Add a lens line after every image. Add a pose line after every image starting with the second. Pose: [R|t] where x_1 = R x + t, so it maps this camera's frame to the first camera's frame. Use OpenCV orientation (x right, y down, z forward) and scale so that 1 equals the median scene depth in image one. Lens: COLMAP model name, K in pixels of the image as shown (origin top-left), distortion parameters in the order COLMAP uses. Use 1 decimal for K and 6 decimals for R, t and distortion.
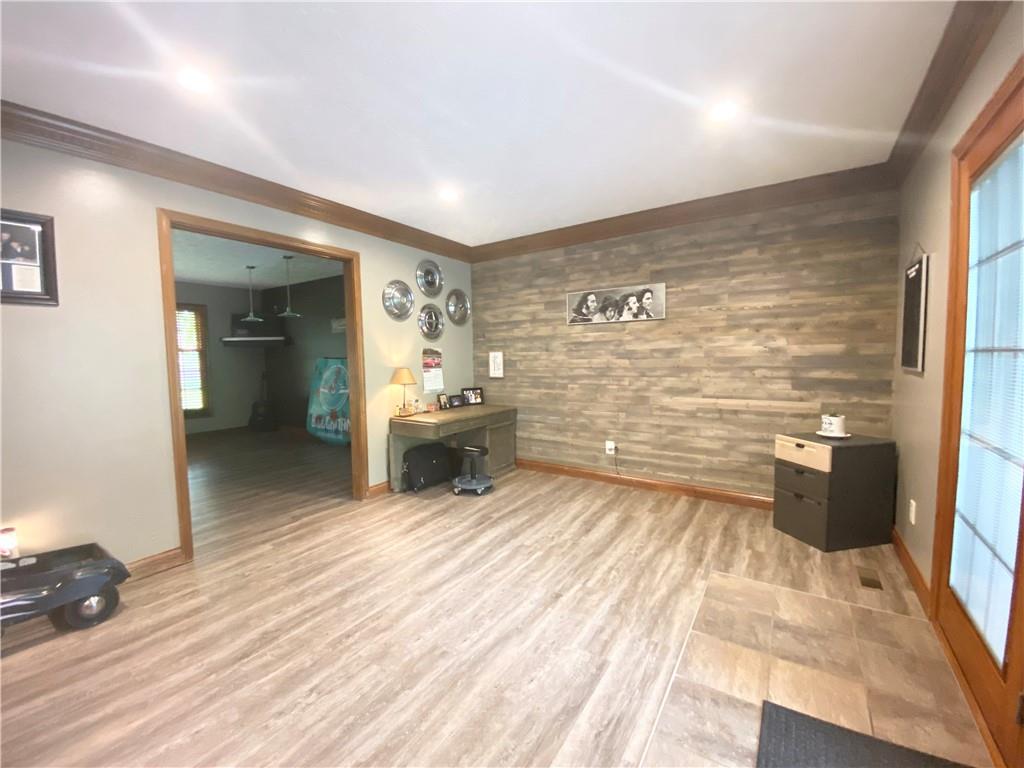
lens RADIAL K [[418.7, 0, 510.4], [0, 418.7, 386.1], [0, 0, 1]] dist [0.027871, -0.025761]
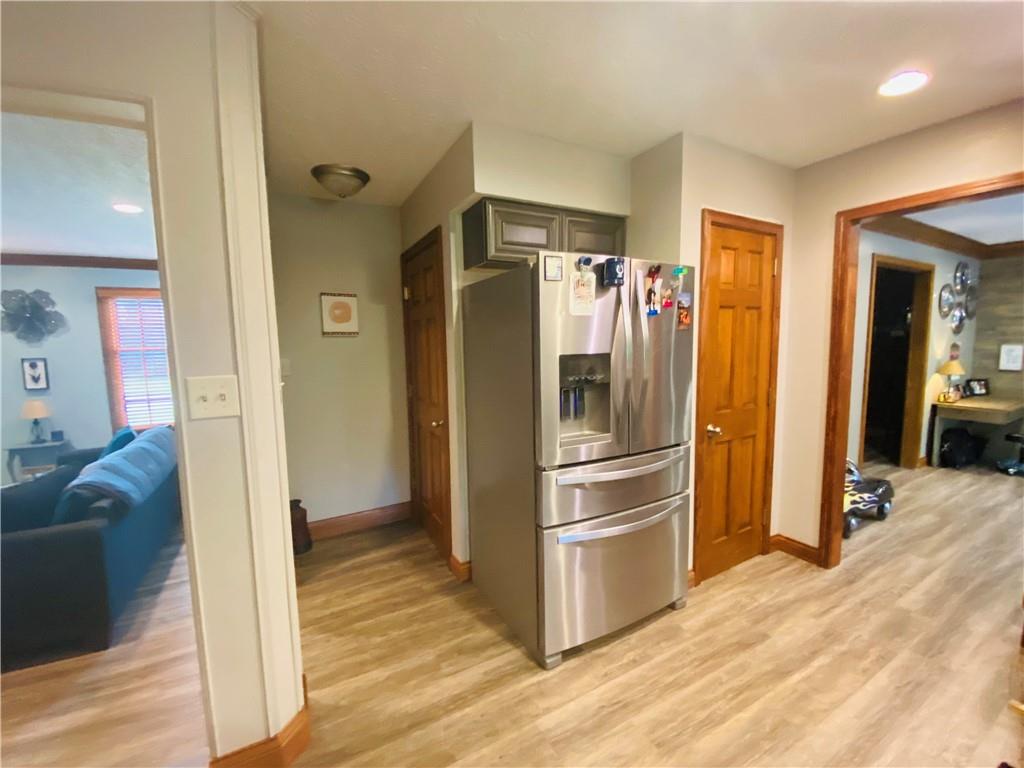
lens RADIAL K [[418.7, 0, 510.4], [0, 418.7, 386.1], [0, 0, 1]] dist [0.027871, -0.025761]
pose [[0.890646, 0.053215, -0.451572, -0.831397], [-0.034521, 0.998175, 0.049541, 0.013753], [0.453384, -0.028535, 0.890858, -0.573675]]
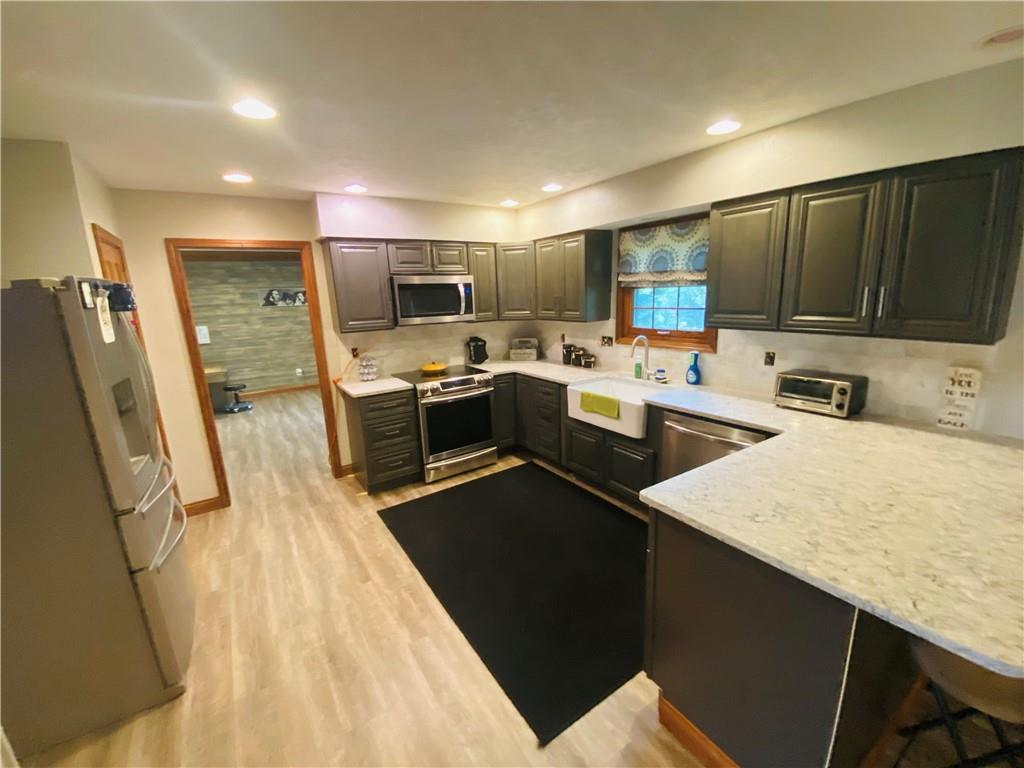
lens RADIAL K [[415.3, 0, 511.7], [0, 415.3, 387.3], [0, 0, 1]] dist [0.036273, -0.032060]
pose [[0.374044, -0.203105, 0.904897, -1.208793], [0.098402, 0.978908, 0.179042, -0.033800], [-0.922176, 0.022074, 0.386141, -0.674698]]
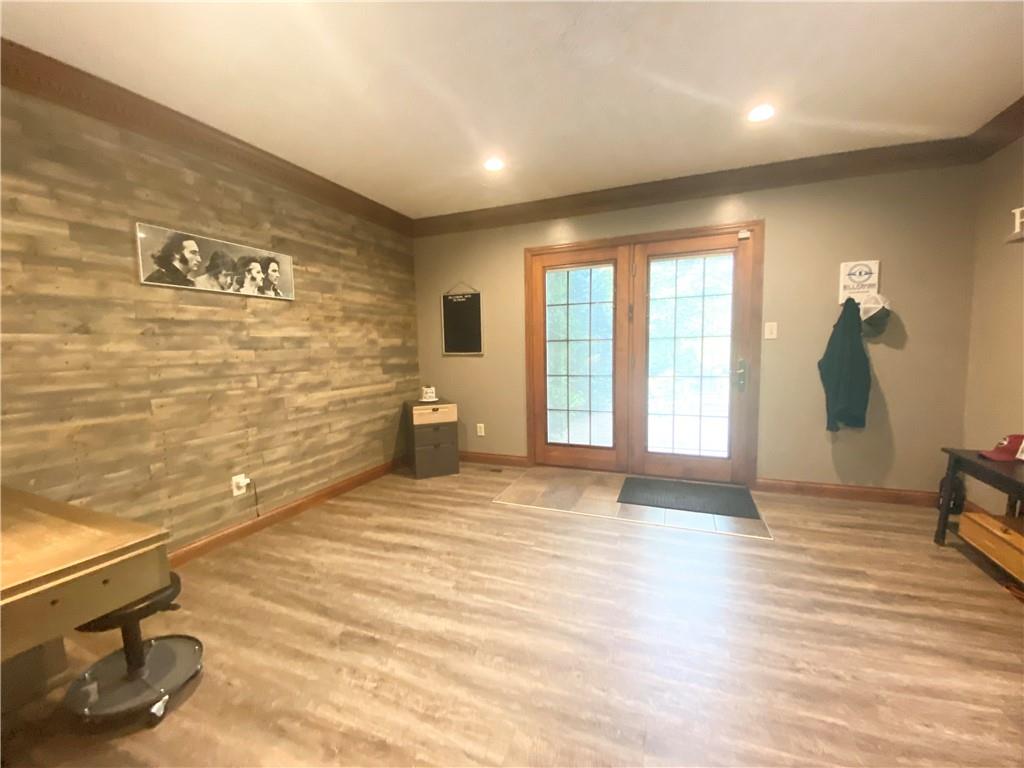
lens RADIAL K [[418.7, 0, 510.4], [0, 418.7, 386.1], [0, 0, 1]] dist [0.027871, -0.025761]
pose [[-0.211999, -0.070232, 0.974743, -0.512530], [0.094121, 0.991310, 0.091897, -0.028895], [-0.972727, 0.111226, -0.203546, 0.739111]]
